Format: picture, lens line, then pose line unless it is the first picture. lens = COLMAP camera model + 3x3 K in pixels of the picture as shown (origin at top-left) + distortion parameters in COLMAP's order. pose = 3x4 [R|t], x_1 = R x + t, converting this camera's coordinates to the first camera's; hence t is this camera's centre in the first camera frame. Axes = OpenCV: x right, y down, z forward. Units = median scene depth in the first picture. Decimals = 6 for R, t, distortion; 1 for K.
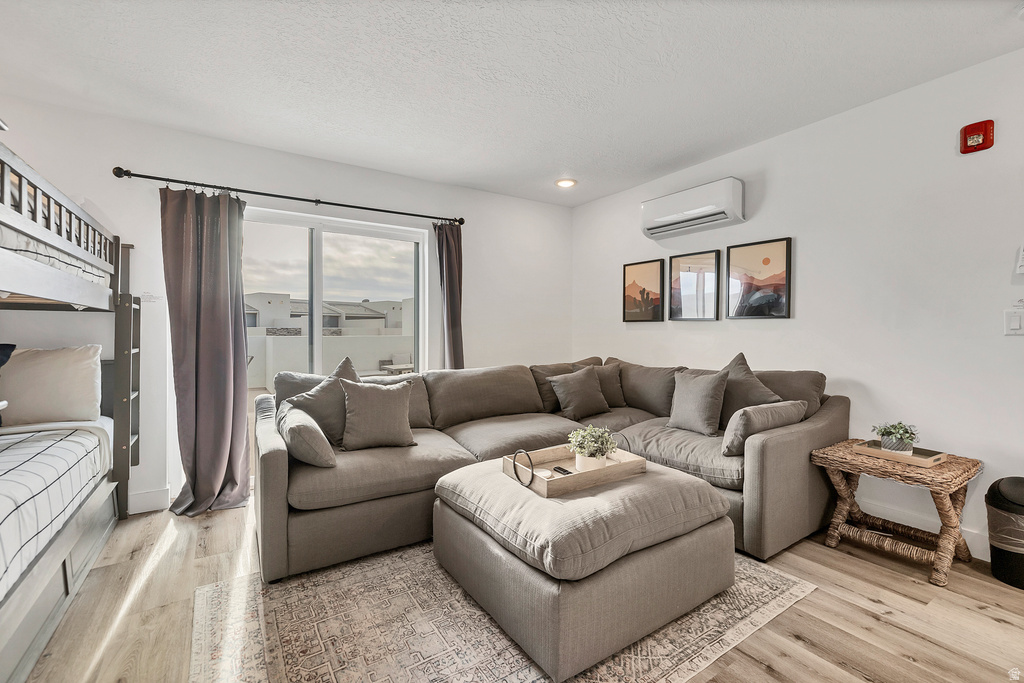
lens RADIAL K [[439.2, 0, 512.6], [0, 439.2, 329.6], [0, 0, 1]] dist [-0.000685, 0.000174]
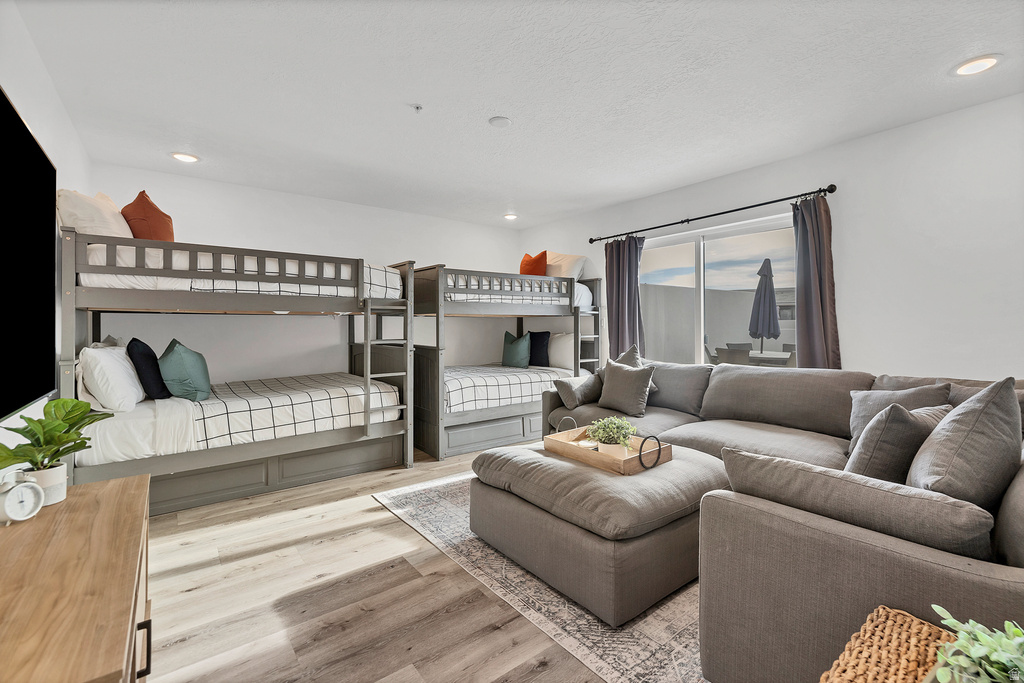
lens RADIAL K [[439.2, 0, 512.6], [0, 439.2, 329.6], [0, 0, 1]] dist [-0.000685, 0.000174]
pose [[0.080618, 0.004440, -0.996735, 0.923328], [0.003892, 0.999981, 0.004769, 0.005442], [0.996737, -0.004264, 0.080599, 0.518817]]
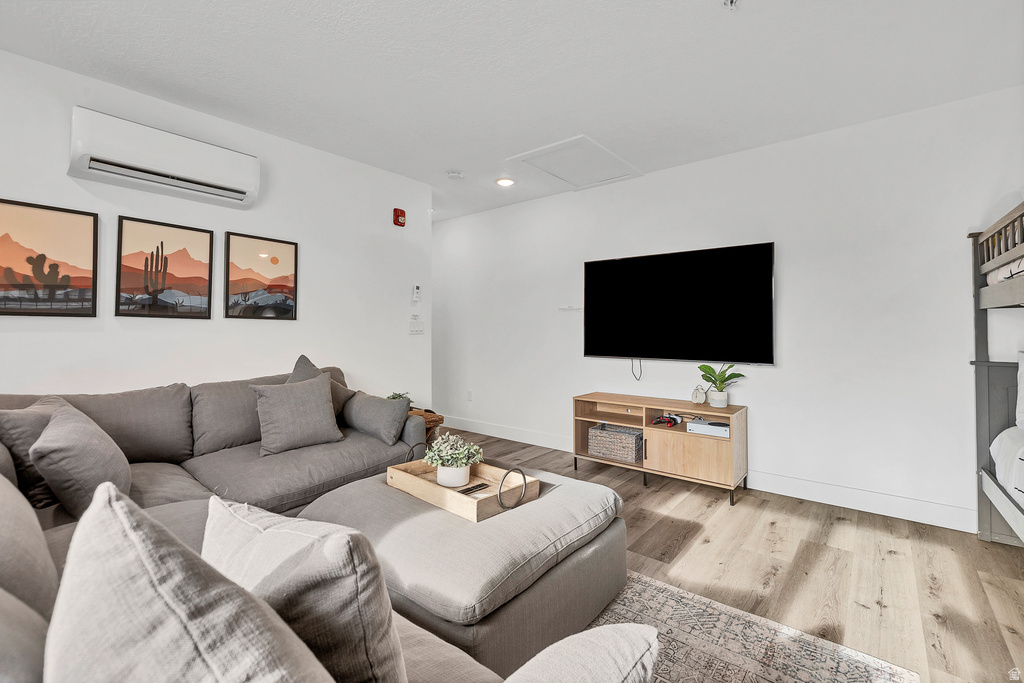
lens RADIAL K [[439.2, 0, 512.6], [0, 439.2, 329.6], [0, 0, 1]] dist [-0.000685, 0.000174]
pose [[-0.303179, 0.004427, 0.952923, -0.568361], [0.003863, 0.999987, -0.003416, 0.003444], [-0.952926, 0.002645, -0.303192, 0.888749]]
